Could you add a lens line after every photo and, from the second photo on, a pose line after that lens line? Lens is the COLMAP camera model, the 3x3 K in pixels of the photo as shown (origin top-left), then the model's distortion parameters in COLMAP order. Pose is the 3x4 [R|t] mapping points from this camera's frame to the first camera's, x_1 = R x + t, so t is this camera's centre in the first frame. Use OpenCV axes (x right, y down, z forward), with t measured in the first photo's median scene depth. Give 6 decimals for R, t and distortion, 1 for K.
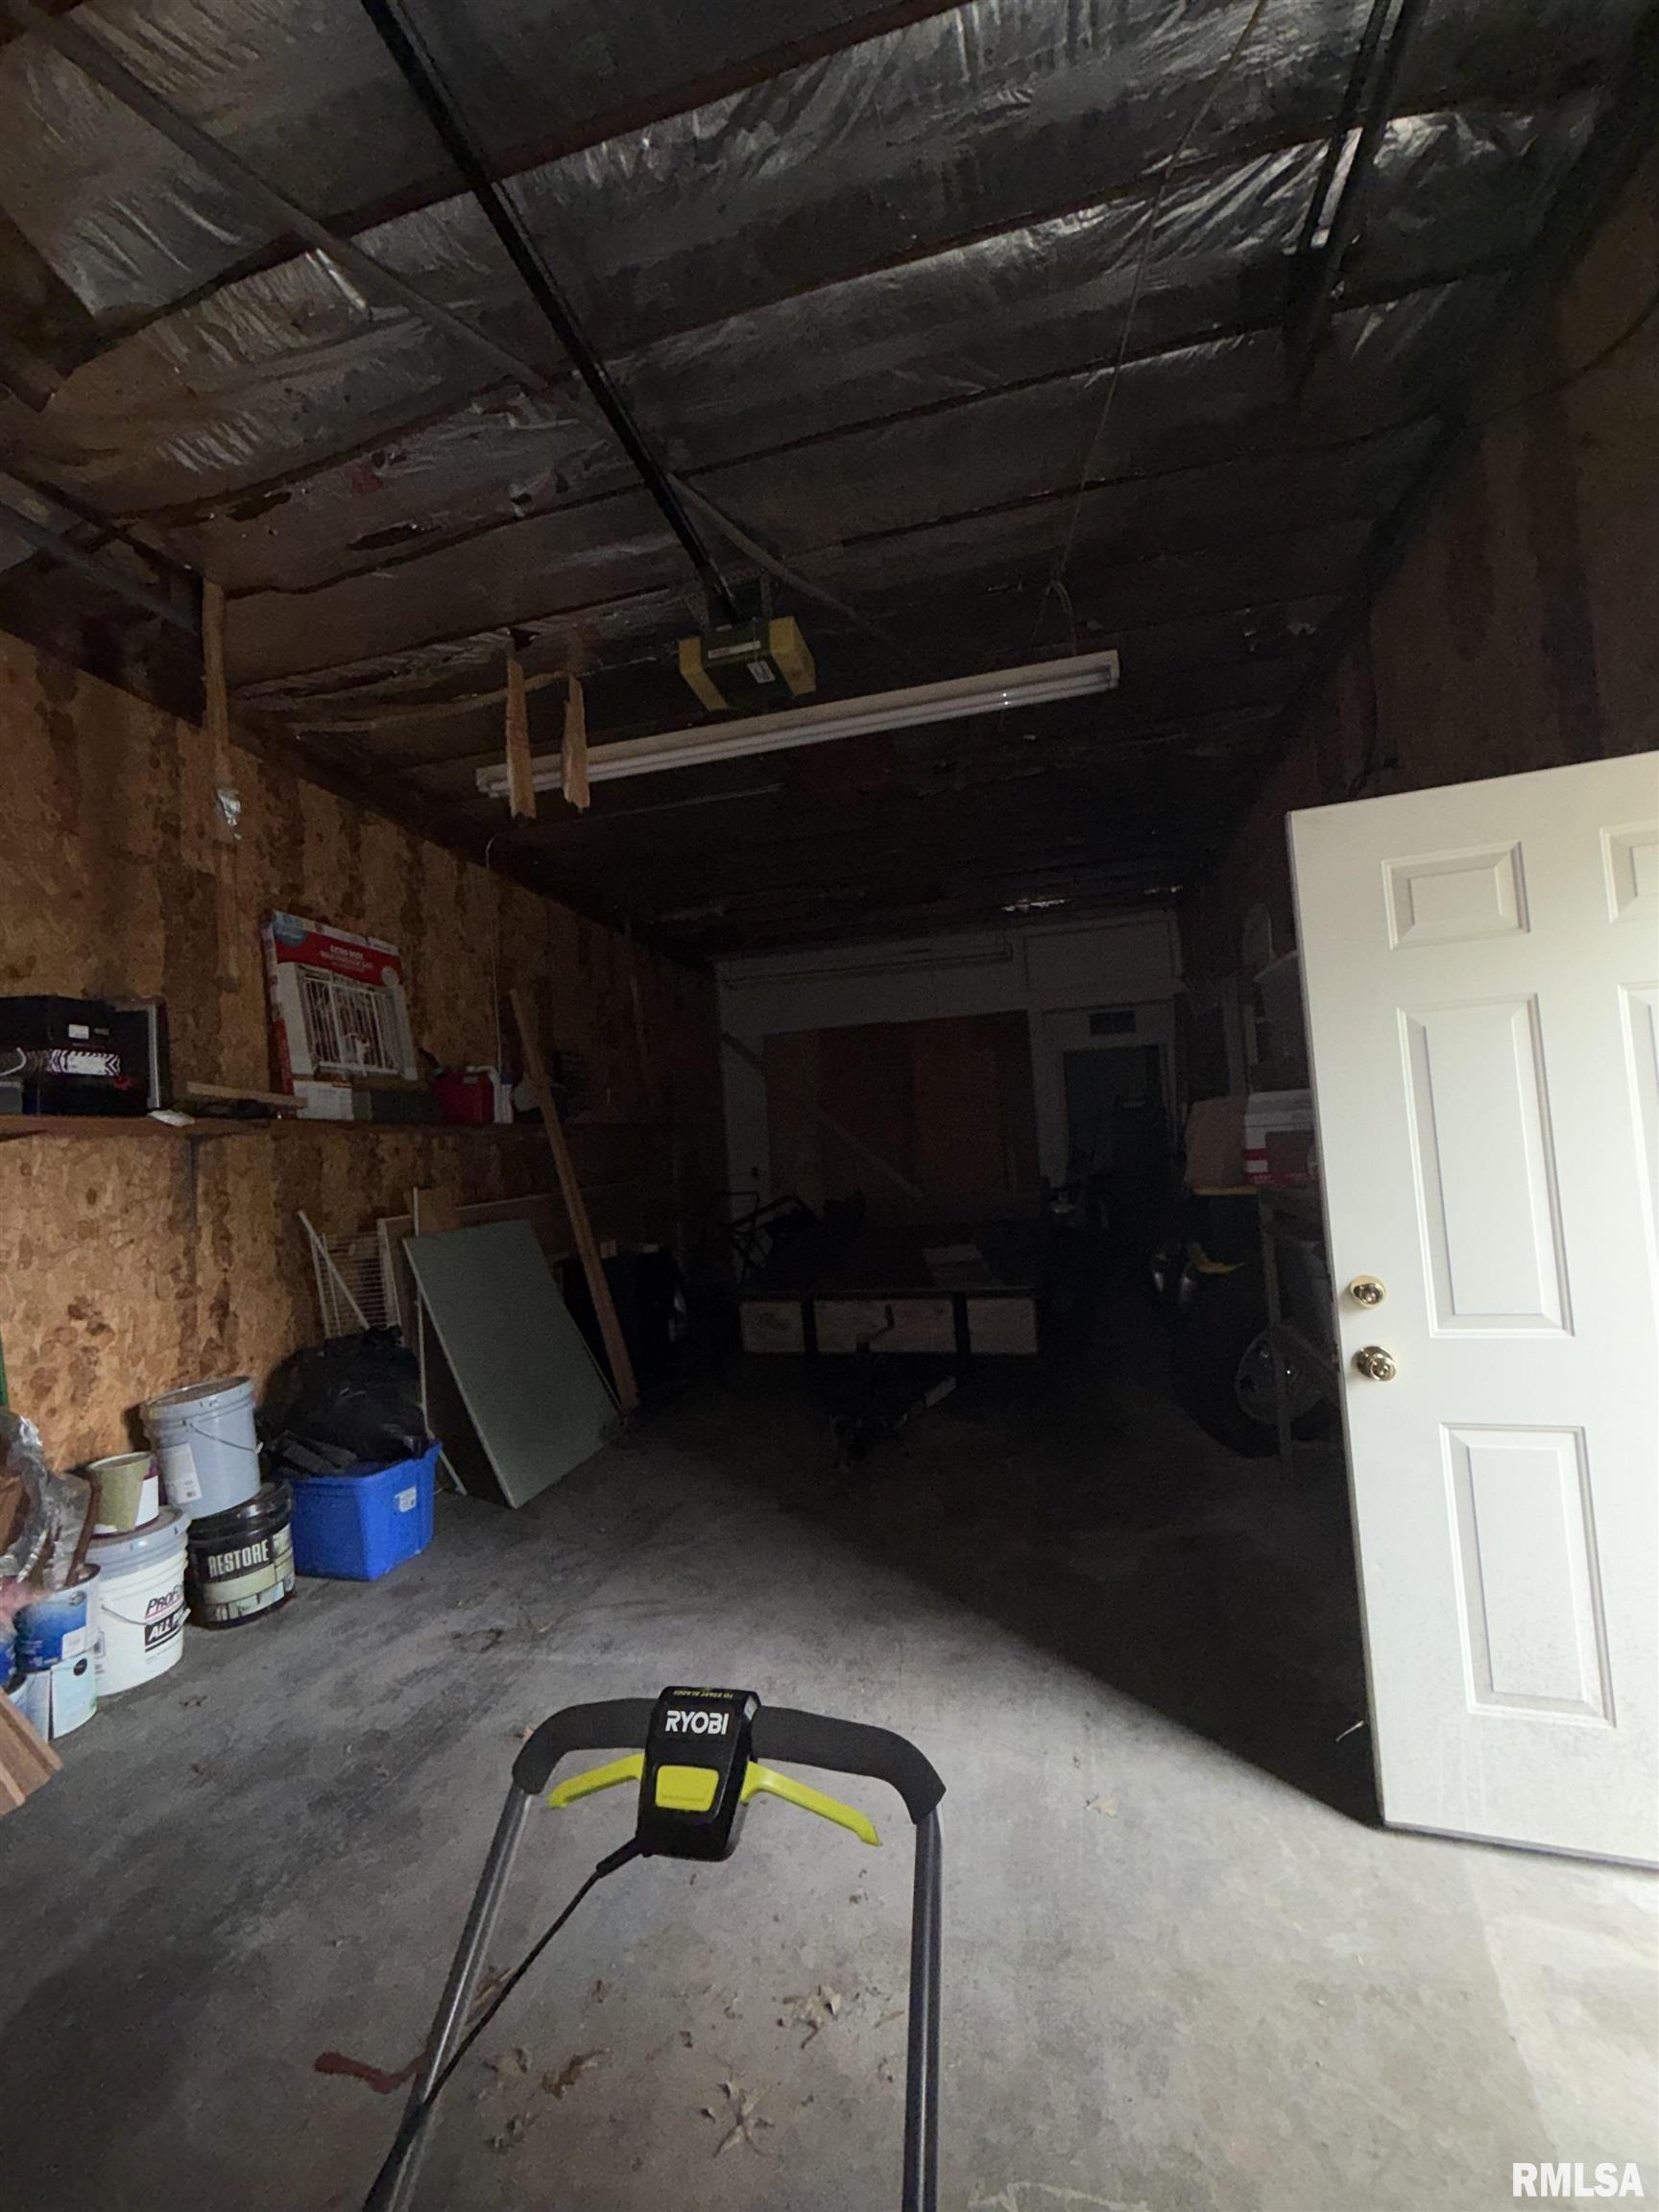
lens RADIAL K [[883.7, 0, 823.6], [0, 883.7, 1100.8], [0, 0, 1]] dist [0.004020, -0.000045]
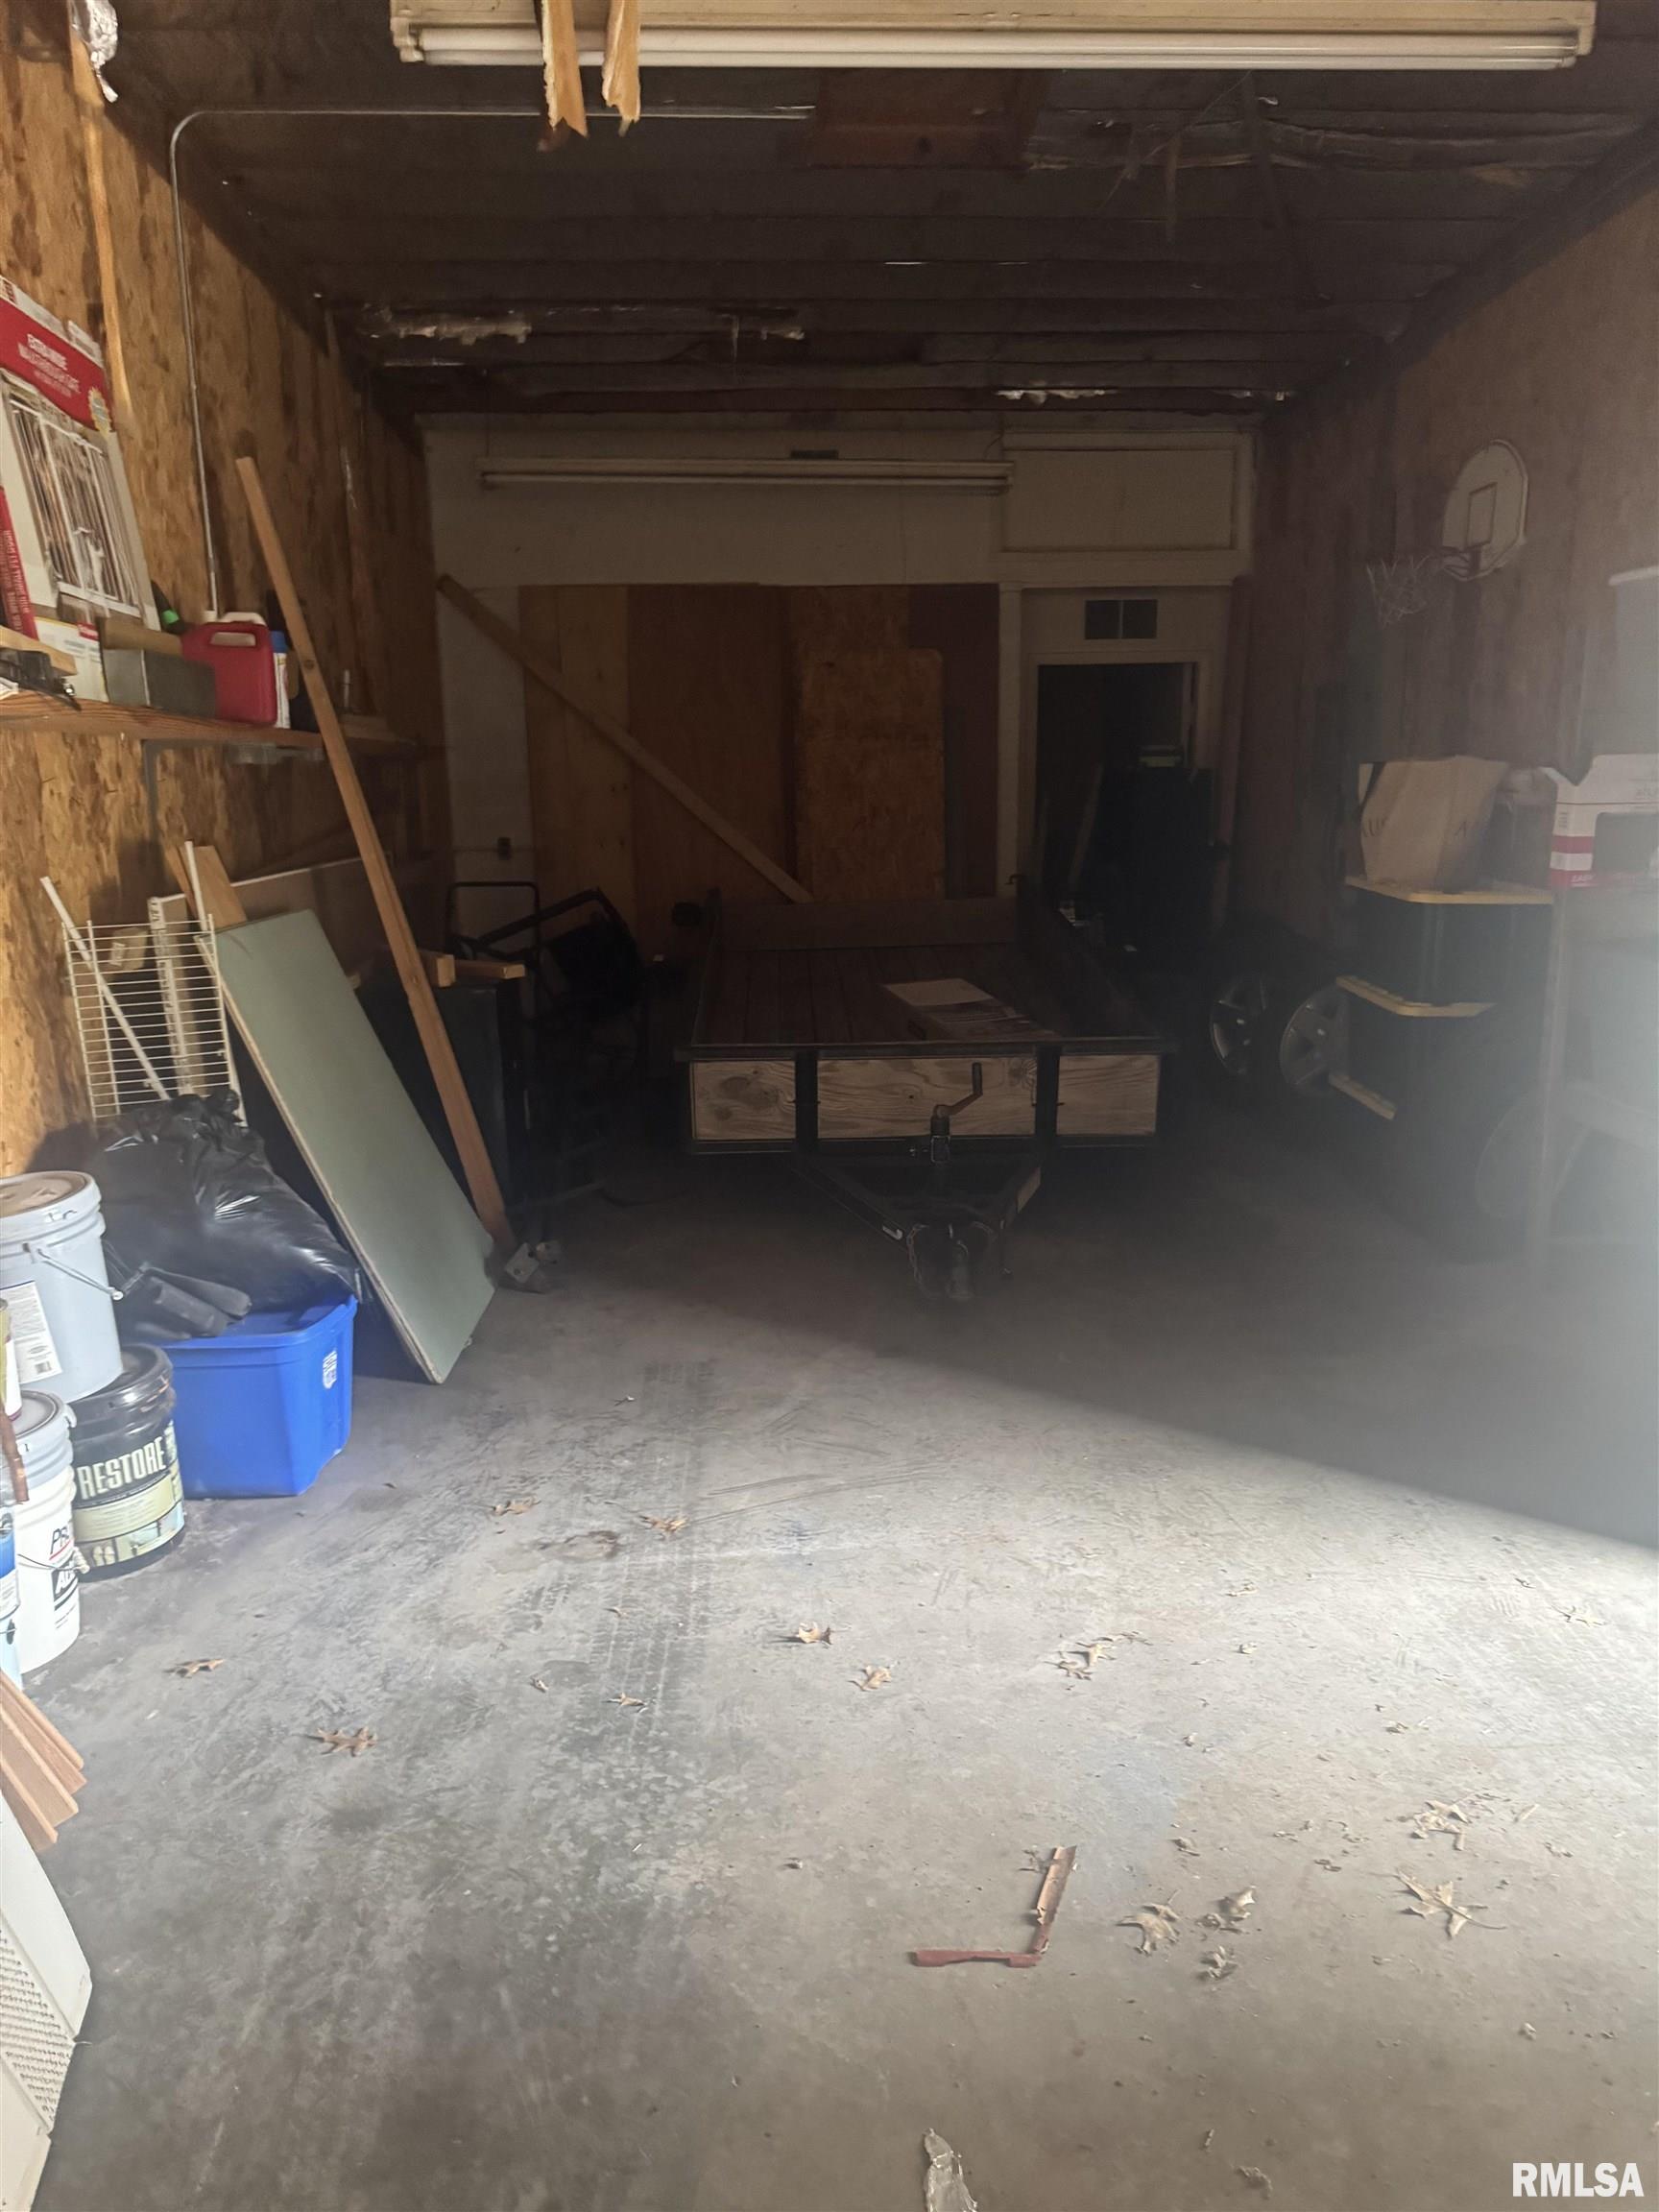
lens RADIAL K [[1550.1, 0, 829.5], [0, 1550.1, 1106.0], [0, 0, 1]] dist [0.112209, -0.141922]
pose [[0.956950, -0.005705, 0.290195, -0.432407], [-0.061765, 0.972905, 0.222803, 0.018968], [-0.283603, -0.231135, 0.930669, -0.040276]]
